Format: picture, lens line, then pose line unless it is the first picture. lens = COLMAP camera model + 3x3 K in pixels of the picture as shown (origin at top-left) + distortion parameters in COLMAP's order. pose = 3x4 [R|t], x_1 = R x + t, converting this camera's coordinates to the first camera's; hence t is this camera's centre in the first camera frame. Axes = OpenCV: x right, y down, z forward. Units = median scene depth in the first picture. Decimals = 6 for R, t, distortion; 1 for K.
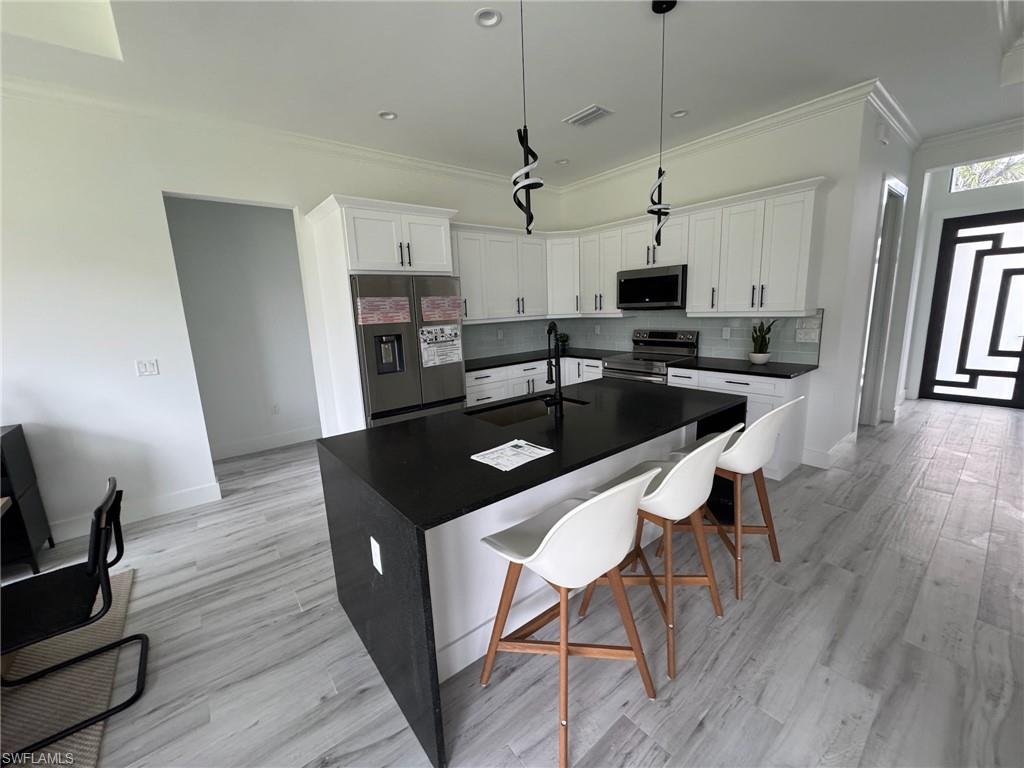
lens RADIAL K [[408.0, 0, 511.7], [0, 408.0, 383.8], [0, 0, 1]] dist [-0.002568, 0.000081]
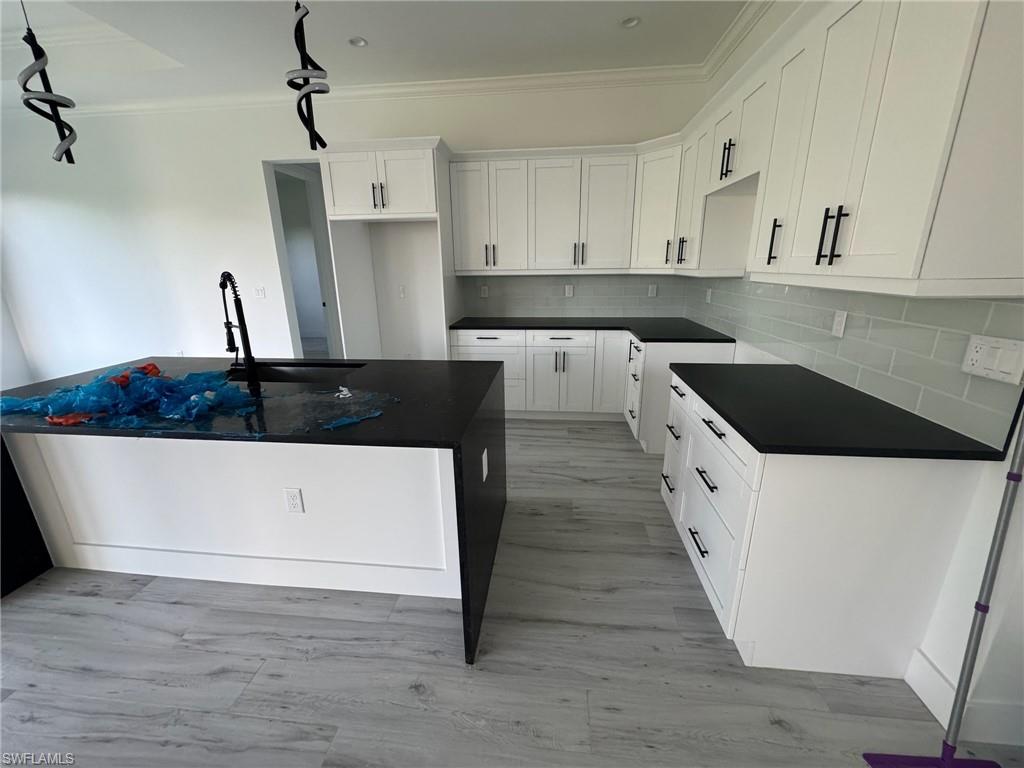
lens RADIAL K [[408.0, 0, 510.3], [0, 408.0, 383.3], [0, 0, 1]] dist [-0.002568, 0.000081]
pose [[0.707422, 0.228377, -0.668878, 0.702246], [-0.149505, 0.973296, 0.174195, -0.100321], [0.690798, -0.023229, 0.722675, 0.507614]]
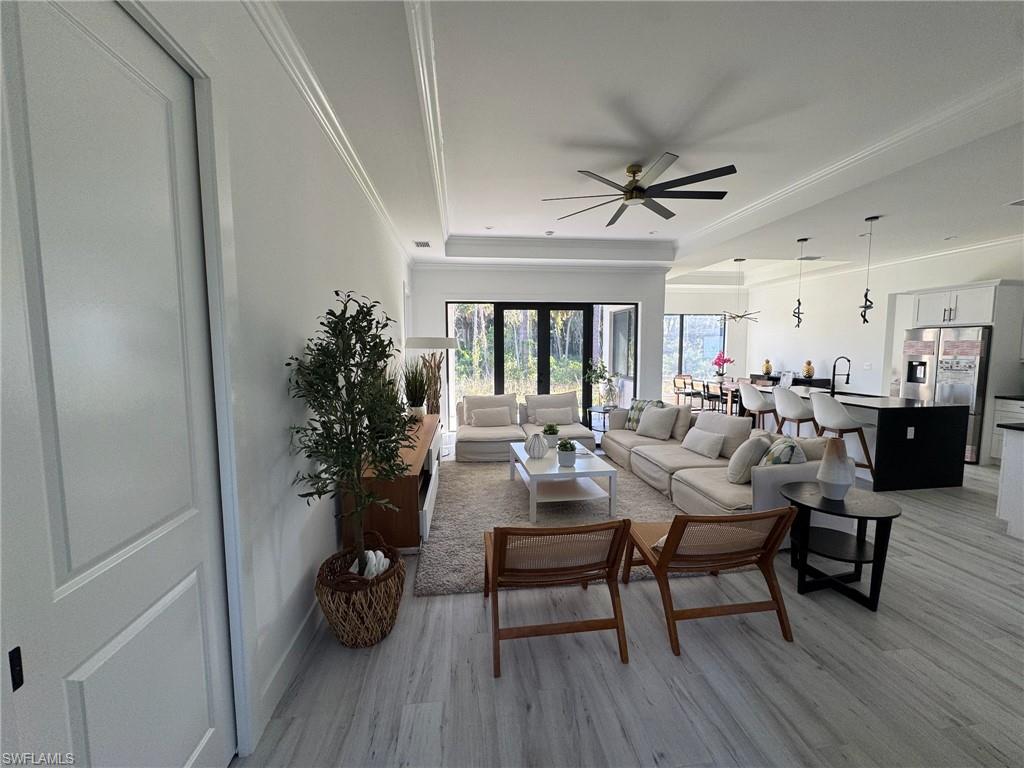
lens RADIAL K [[408.0, 0, 513.9], [0, 408.0, 383.0], [0, 0, 1]] dist [-0.002568, 0.000081]
pose [[-0.523073, 0.117495, -0.844150, 2.025037], [-0.127403, 0.968544, 0.213754, -0.171948], [0.842712, 0.219356, -0.491650, 0.393133]]
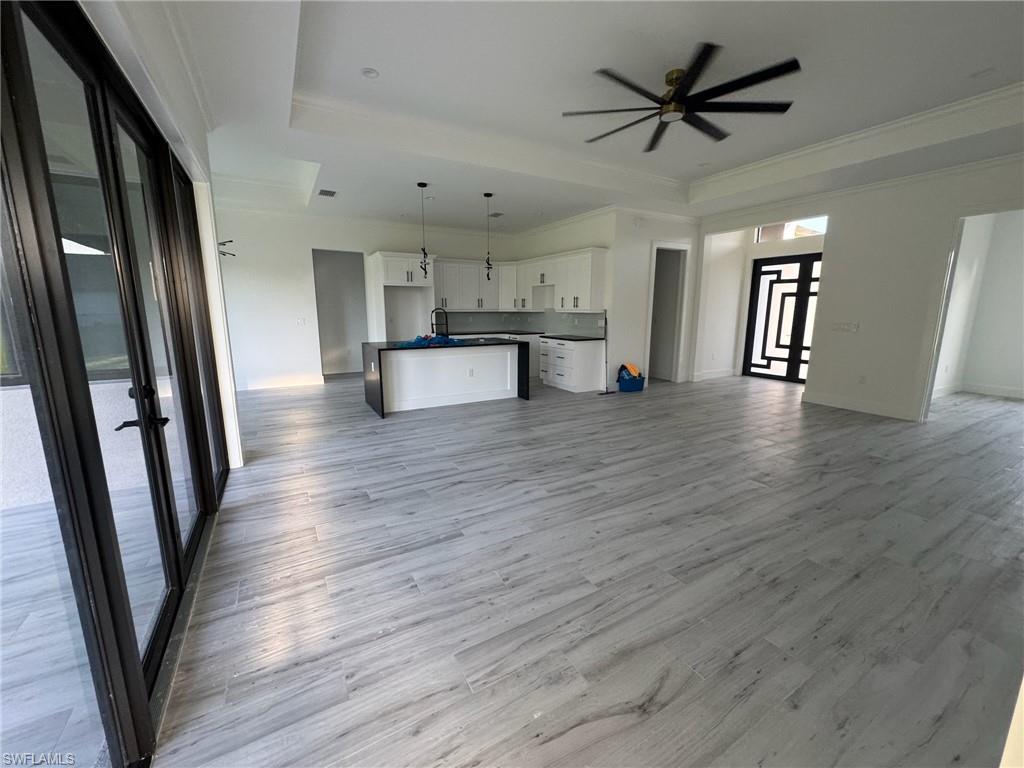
lens RADIAL K [[408.0, 0, 509.5], [0, 408.0, 382.2], [0, 0, 1]] dist [-0.002568, 0.000081]
pose [[0.985954, 0.070174, -0.151557, 0.632782], [-0.071341, 0.997449, -0.002270, 0.213130], [0.151012, 0.013051, 0.988446, -1.063983]]
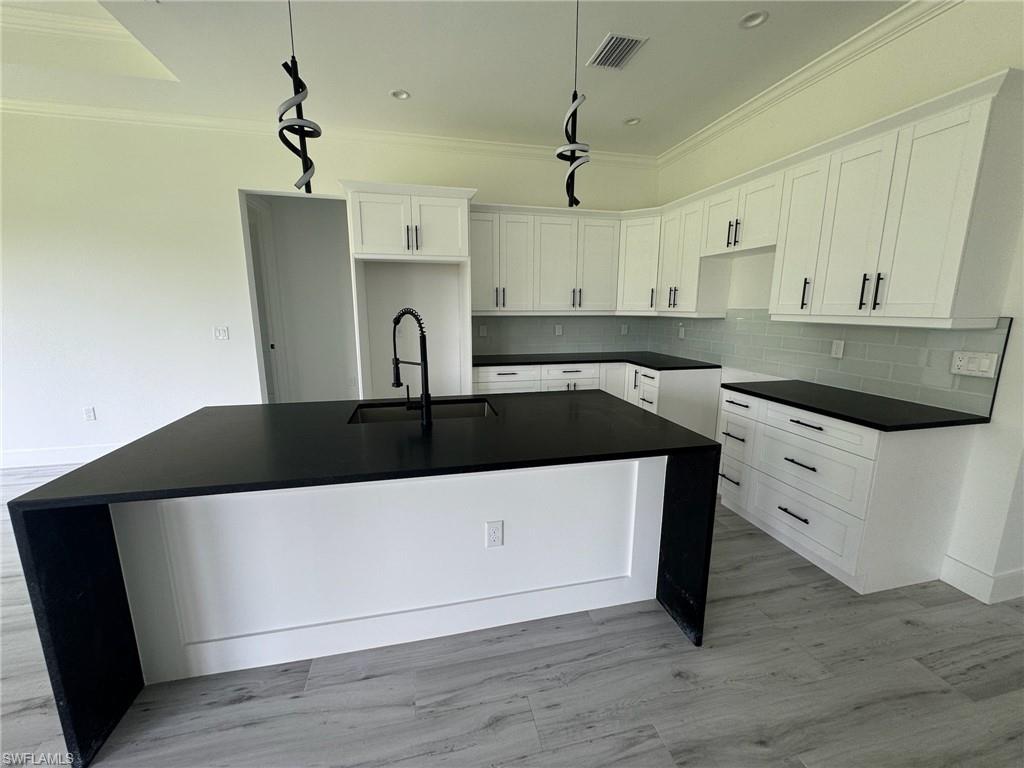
lens RADIAL K [[408.0, 0, 510.8], [0, 408.0, 384.2], [0, 0, 1]] dist [-0.002568, 0.000081]
pose [[0.899694, 0.124204, -0.418477, 0.400859], [-0.121030, 0.992058, 0.034238, -0.031217], [0.419407, 0.019844, 0.907582, 0.219925]]
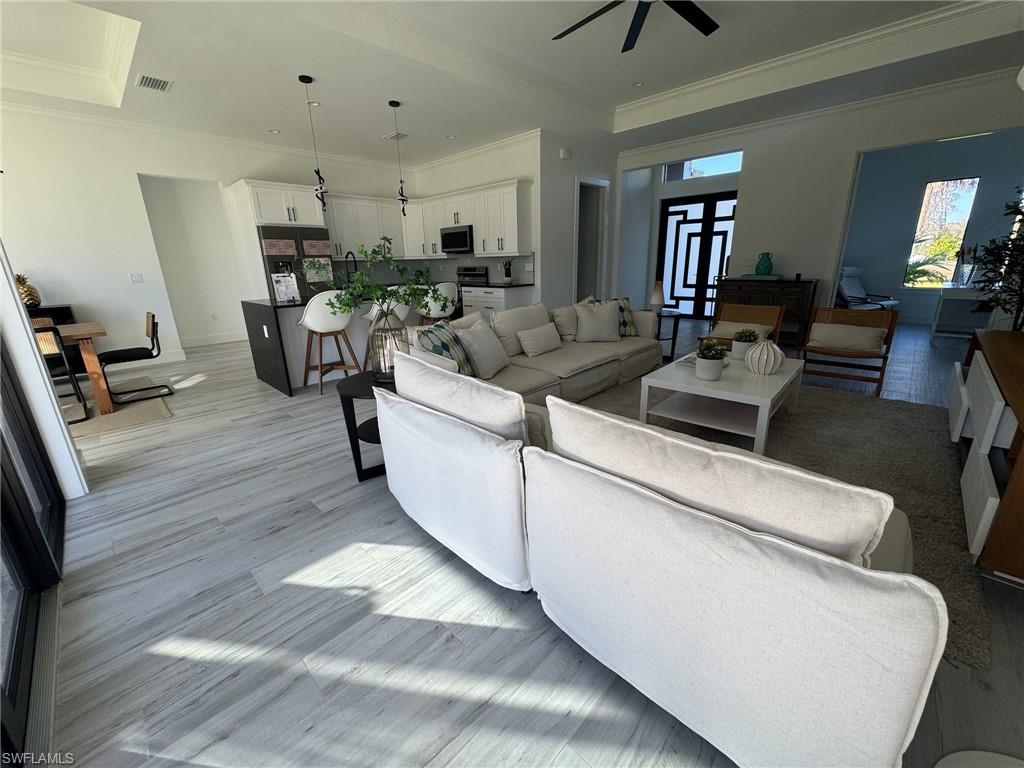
lens RADIAL K [[408.0, 0, 509.8], [0, 408.0, 382.0], [0, 0, 1]] dist [-0.002568, 0.000081]
pose [[0.992909, -0.017578, 0.117567, 0.435499], [0.006549, 0.995593, 0.093551, 0.229912], [-0.118693, -0.092118, 0.988649, -0.868160]]
